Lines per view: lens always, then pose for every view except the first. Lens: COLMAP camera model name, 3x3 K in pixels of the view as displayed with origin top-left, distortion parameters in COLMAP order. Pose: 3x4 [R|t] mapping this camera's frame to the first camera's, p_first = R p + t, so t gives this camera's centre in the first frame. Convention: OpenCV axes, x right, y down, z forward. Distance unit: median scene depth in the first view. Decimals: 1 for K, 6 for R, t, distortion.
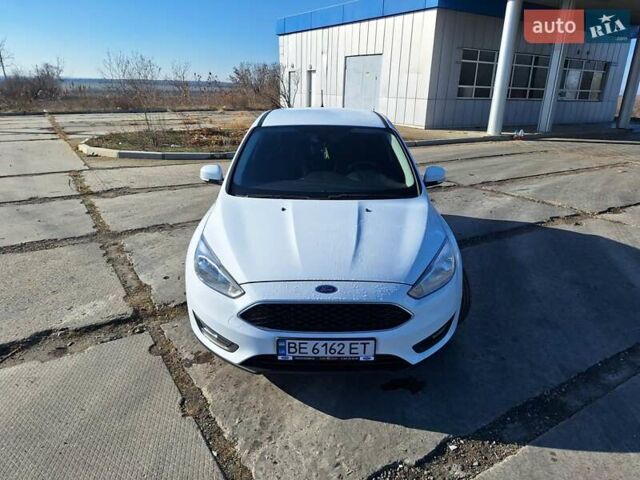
lens RADIAL K [[452.9, 0, 320.0], [0, 452.9, 240.0], [0, 0, 1]] dist [-0.000367, -0.003195]
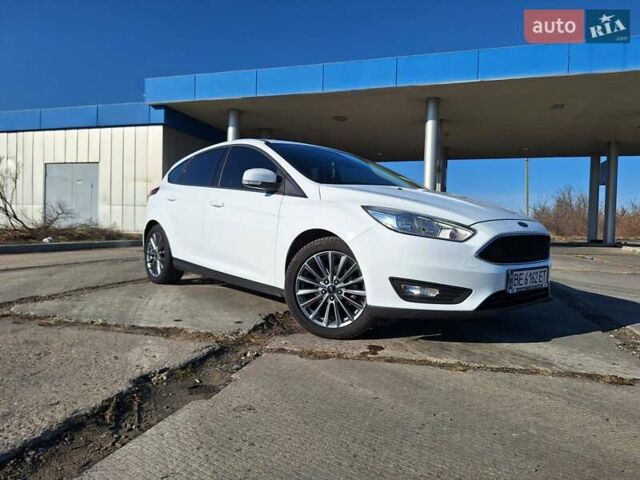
lens RADIAL K [[452.9, 0, 320.0], [0, 452.9, 240.0], [0, 0, 1]] dist [-0.000367, -0.003195]
pose [[0.758452, -0.011213, 0.651632, -0.141055], [0.191342, 0.959621, -0.206195, 0.035343], [-0.623007, 0.281073, 0.729972, 0.059861]]
